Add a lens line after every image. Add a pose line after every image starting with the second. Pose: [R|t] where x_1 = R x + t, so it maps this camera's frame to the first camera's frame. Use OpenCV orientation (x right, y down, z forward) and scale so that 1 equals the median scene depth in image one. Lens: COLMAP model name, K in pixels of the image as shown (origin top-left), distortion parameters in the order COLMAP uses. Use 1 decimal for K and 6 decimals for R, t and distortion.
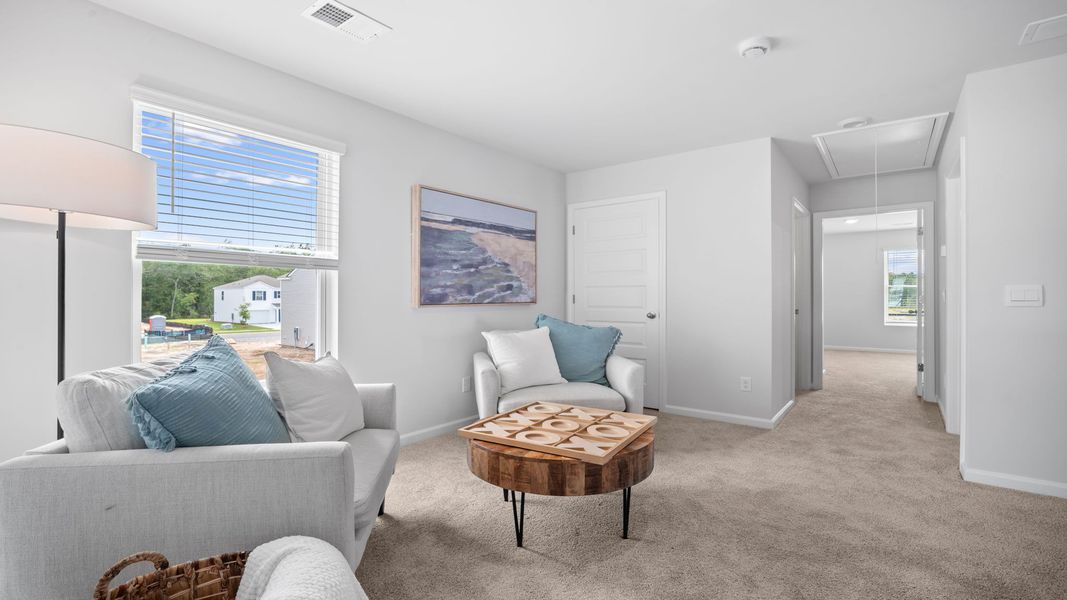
lens RADIAL K [[472.5, 0, 525.7], [0, 472.5, 298.0], [0, 0, 1]] dist [-0.013156, 0.001029]
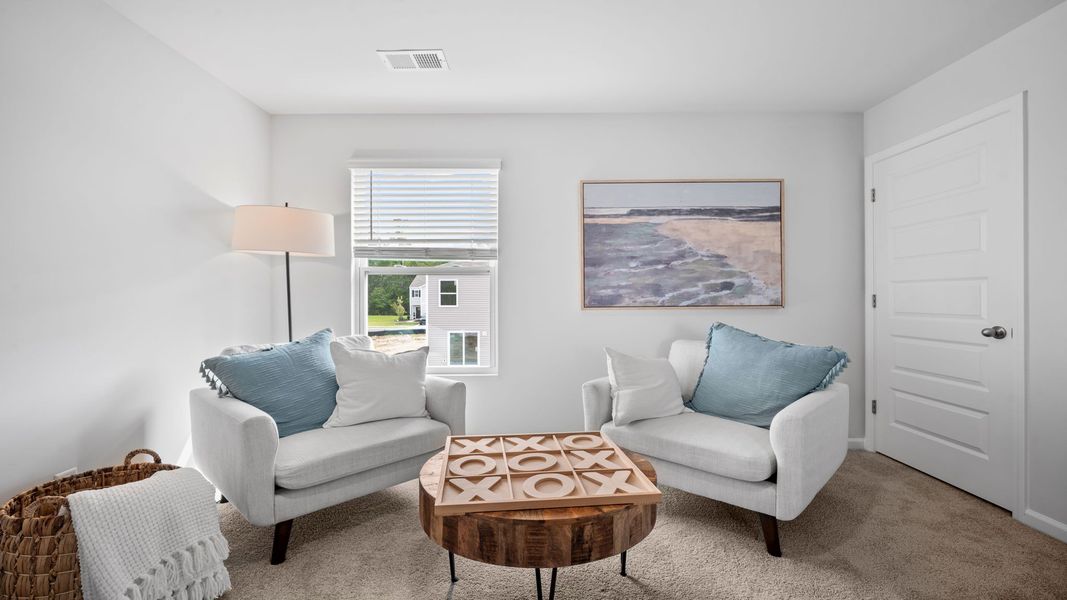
lens RADIAL K [[472.5, 0, 528.2], [0, 472.5, 294.9], [0, 0, 1]] dist [-0.013156, 0.001029]
pose [[0.620440, -0.005346, -0.784235, 0.402684], [0.001772, 0.999984, -0.005415, -0.004519], [0.784252, 0.001970, 0.620440, 0.290532]]
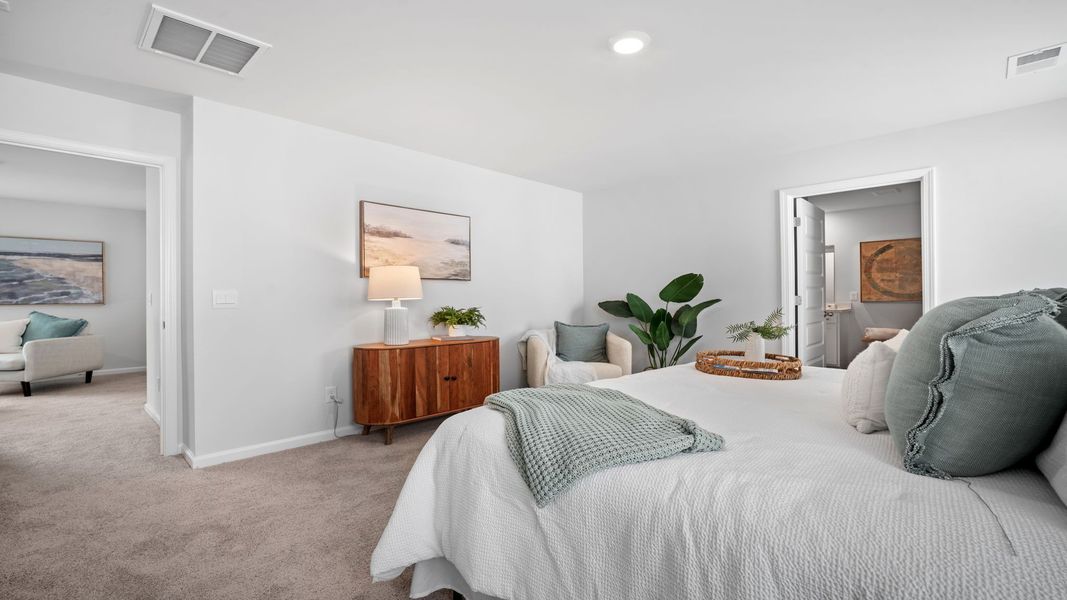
lens RADIAL K [[472.5, 0, 555.6], [0, 472.5, 300.9], [0, 0, 1]] dist [-0.013156, 0.001029]
pose [[0.993692, -0.010738, -0.111627, 1.850165], [0.010462, 0.999941, -0.003055, 0.023870], [0.111653, 0.001868, 0.993745, -0.338214]]
